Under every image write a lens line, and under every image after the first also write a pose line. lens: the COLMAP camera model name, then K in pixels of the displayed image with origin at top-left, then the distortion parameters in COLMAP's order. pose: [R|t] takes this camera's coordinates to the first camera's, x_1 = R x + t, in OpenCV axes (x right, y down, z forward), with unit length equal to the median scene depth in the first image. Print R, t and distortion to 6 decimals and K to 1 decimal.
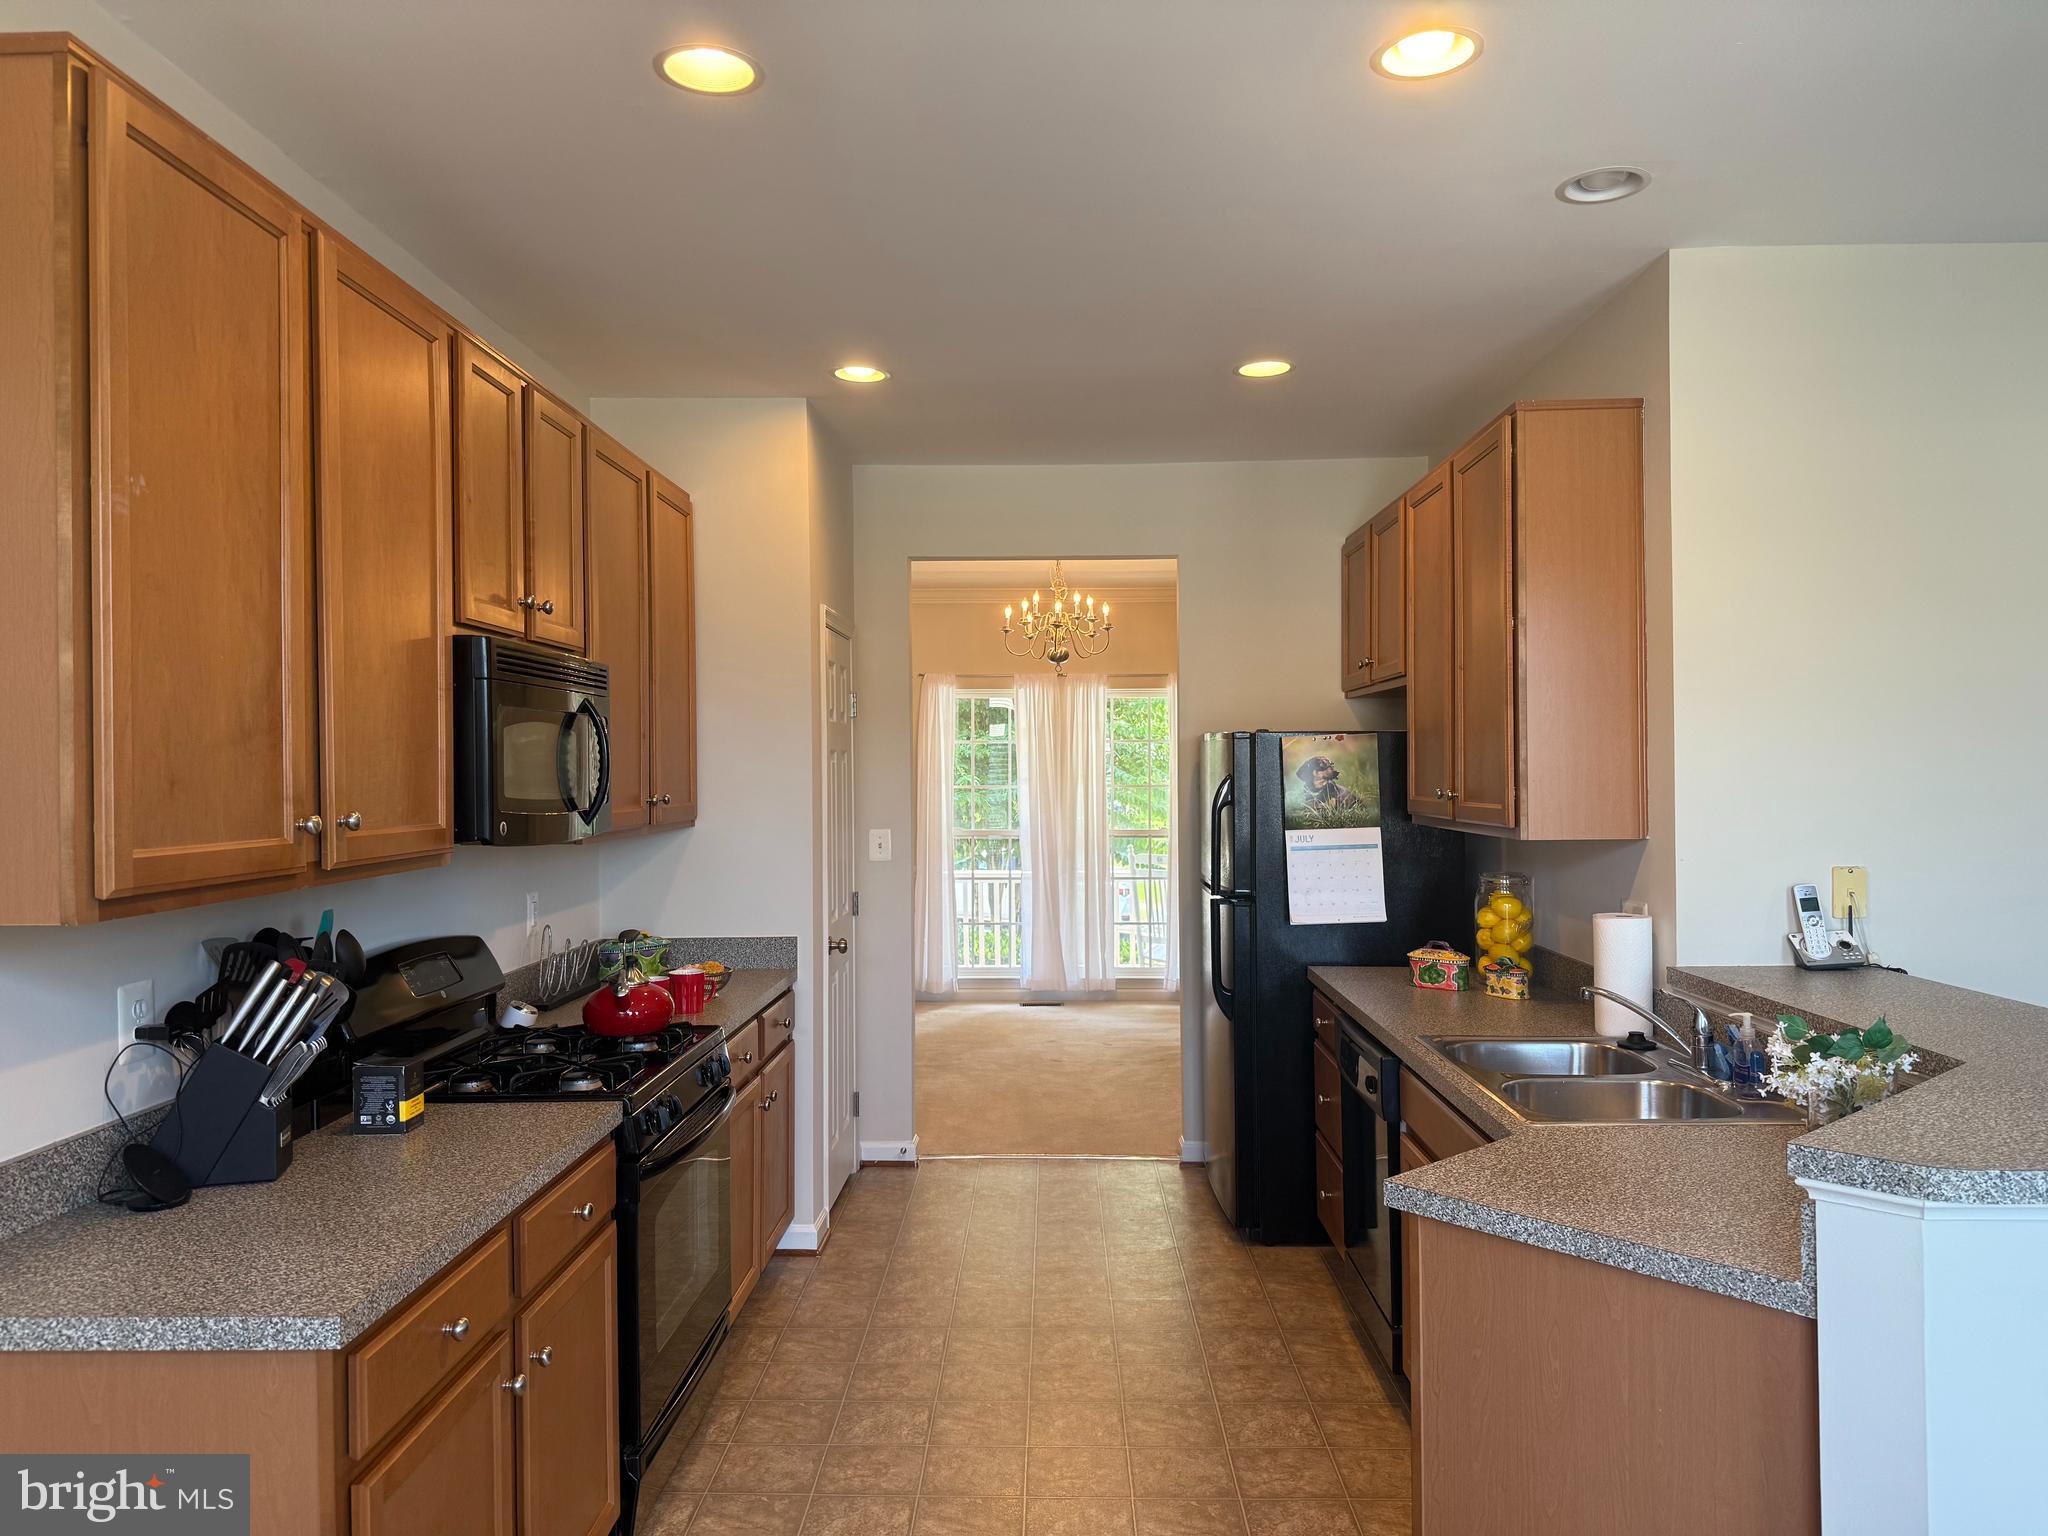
lens RADIAL K [[1419.6, 0, 1024.0], [0, 1419.6, 768.0], [0, 0, 1]] dist [0.105817, -0.109917]
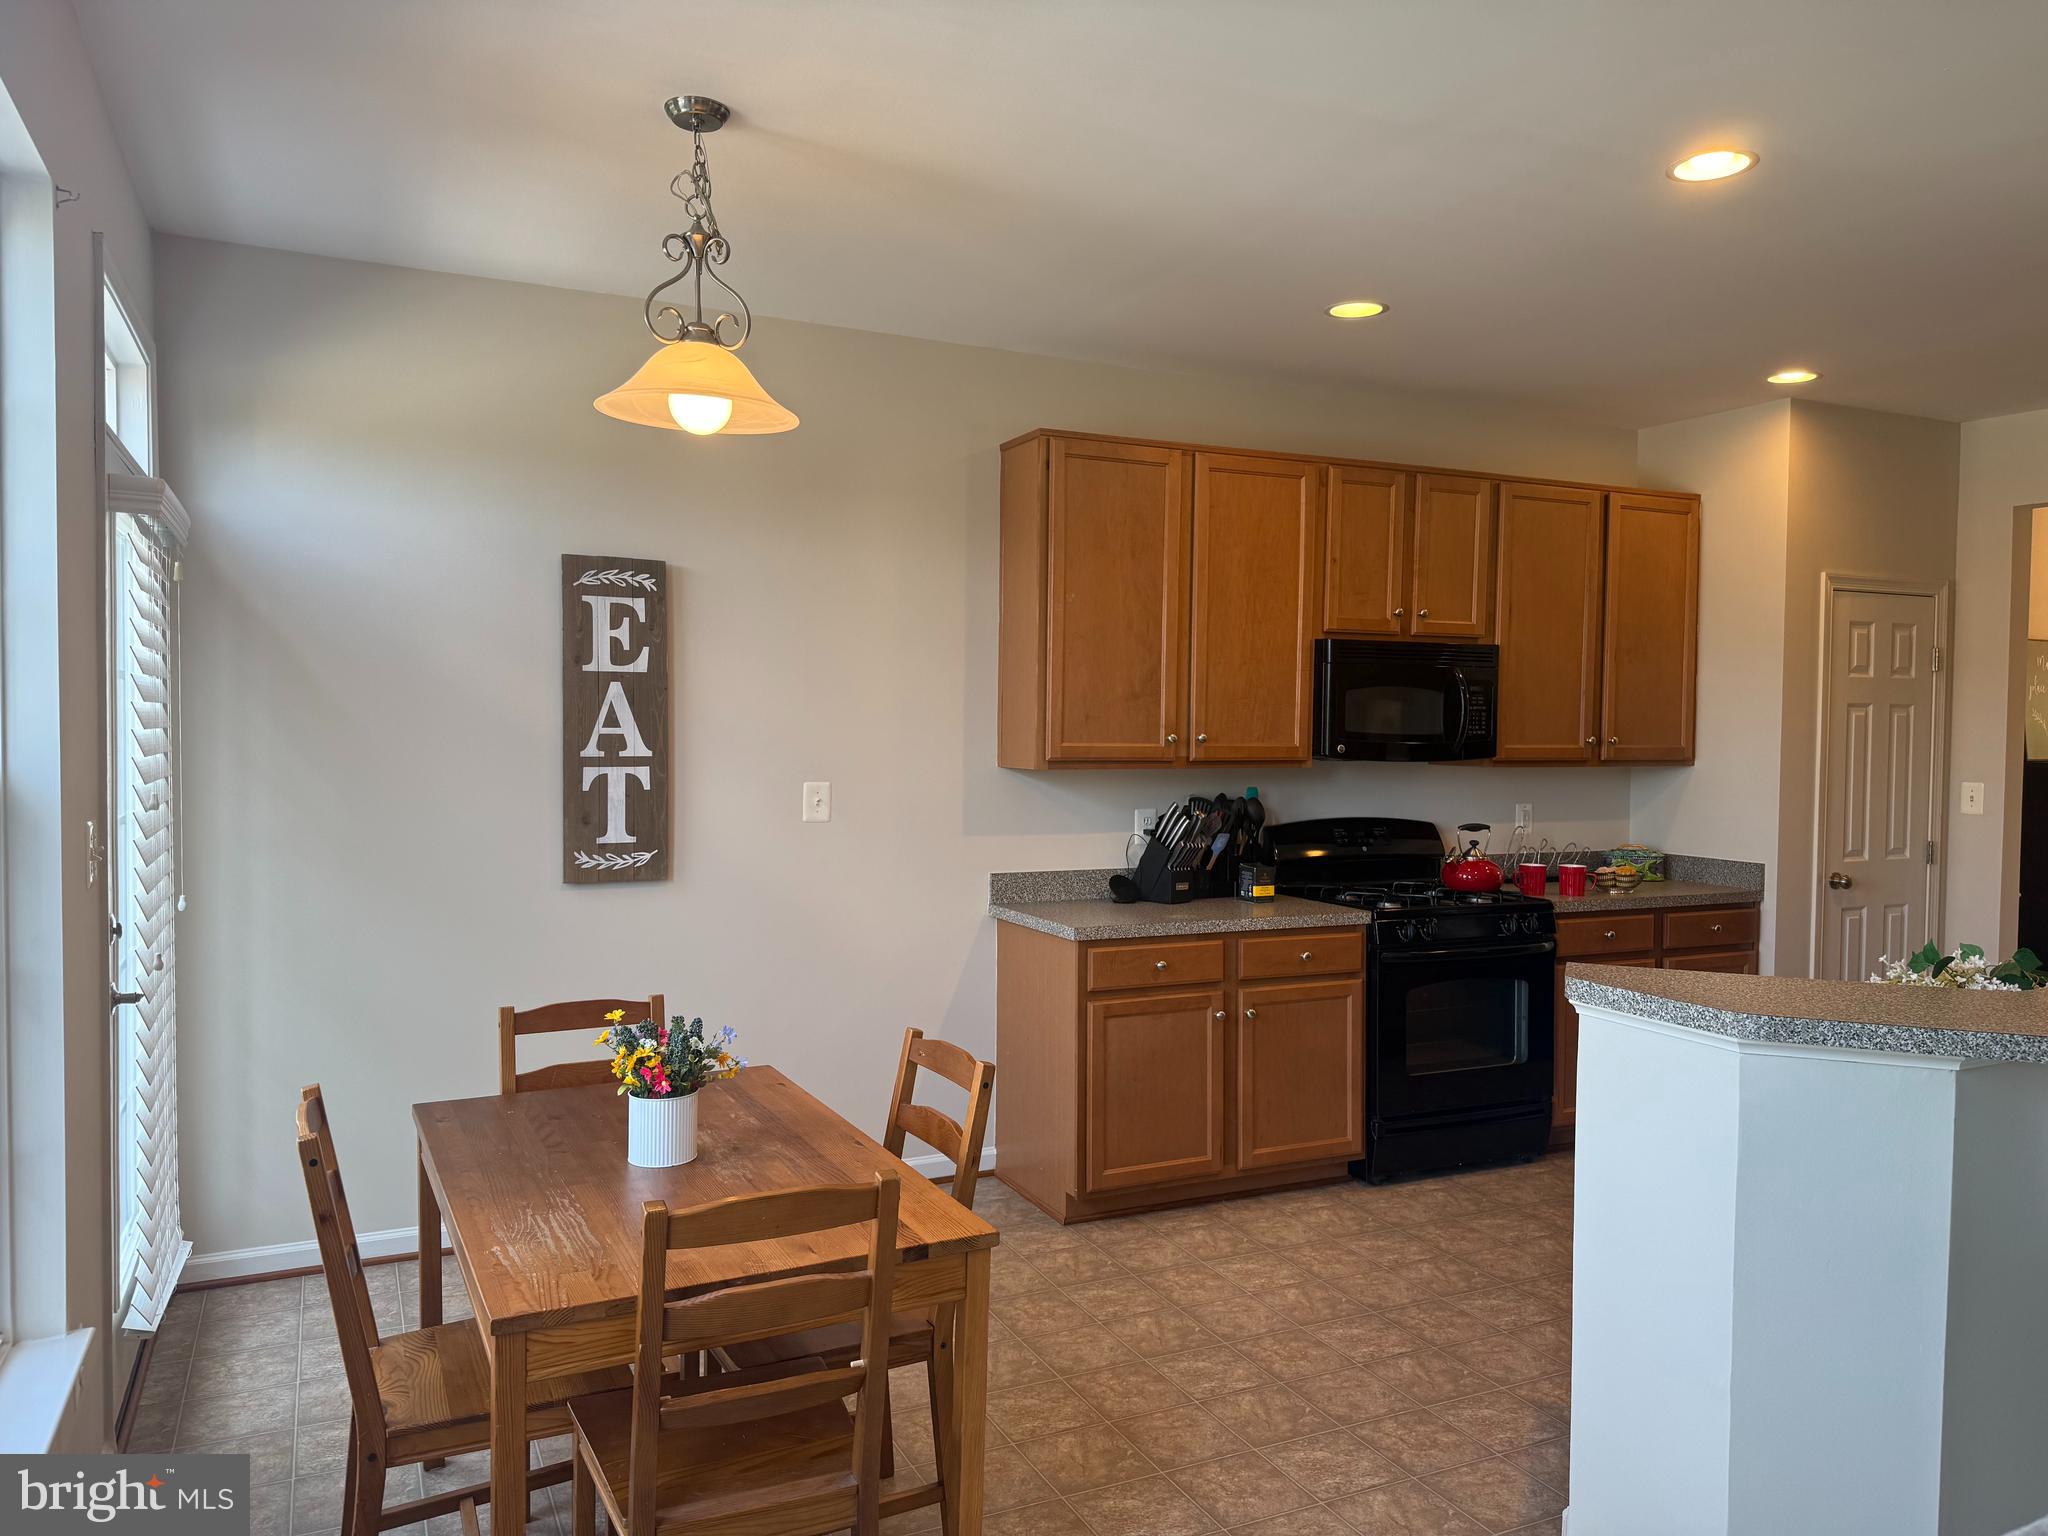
lens RADIAL K [[1438.7, 0, 1024.0], [0, 1438.7, 768.0], [0, 0, 1]] dist [0.067744, -0.118824]
pose [[0.475030, 0.037248, -0.879181, 1.152345], [-0.011425, 0.999281, 0.036163, 0.008064], [0.879896, -0.007134, 0.475114, -0.185012]]
